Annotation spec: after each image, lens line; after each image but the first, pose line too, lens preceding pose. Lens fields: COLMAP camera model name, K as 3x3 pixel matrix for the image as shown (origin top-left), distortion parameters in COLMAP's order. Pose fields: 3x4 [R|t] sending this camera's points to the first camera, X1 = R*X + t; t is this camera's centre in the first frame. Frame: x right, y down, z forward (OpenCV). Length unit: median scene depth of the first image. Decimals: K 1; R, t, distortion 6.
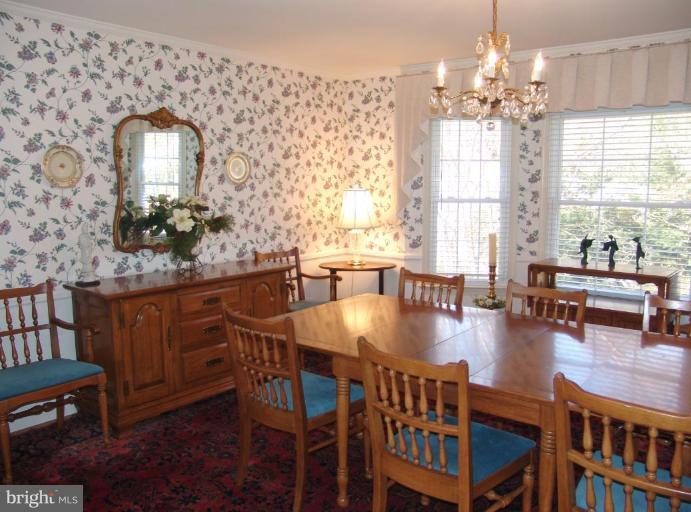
lens RADIAL K [[608.5, 0, 346.5], [0, 608.5, 276.1], [0, 0, 1]] dist [-0.166360, 0.139212]
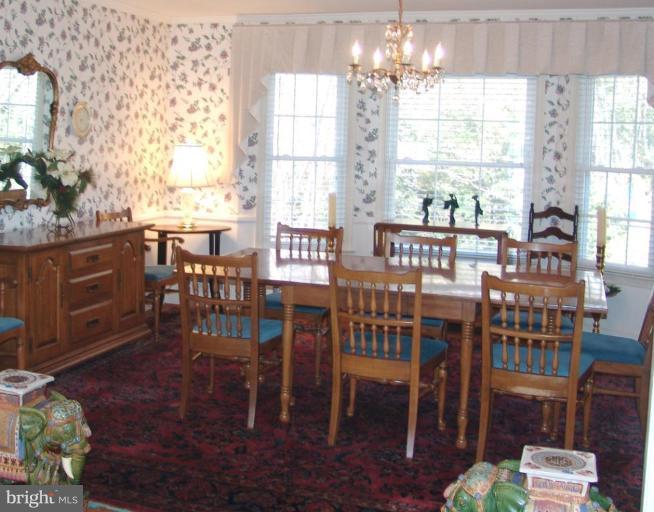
lens RADIAL K [[869.6, 0, 327.0], [0, 869.6, 256.0], [0, 0, 1]] dist [-0.165278, -0.020618]
pose [[0.934941, -0.018355, 0.354329, -0.260537], [0.023090, 0.999692, -0.009138, 0.042639], [-0.354052, 0.016724, 0.935076, -0.300463]]
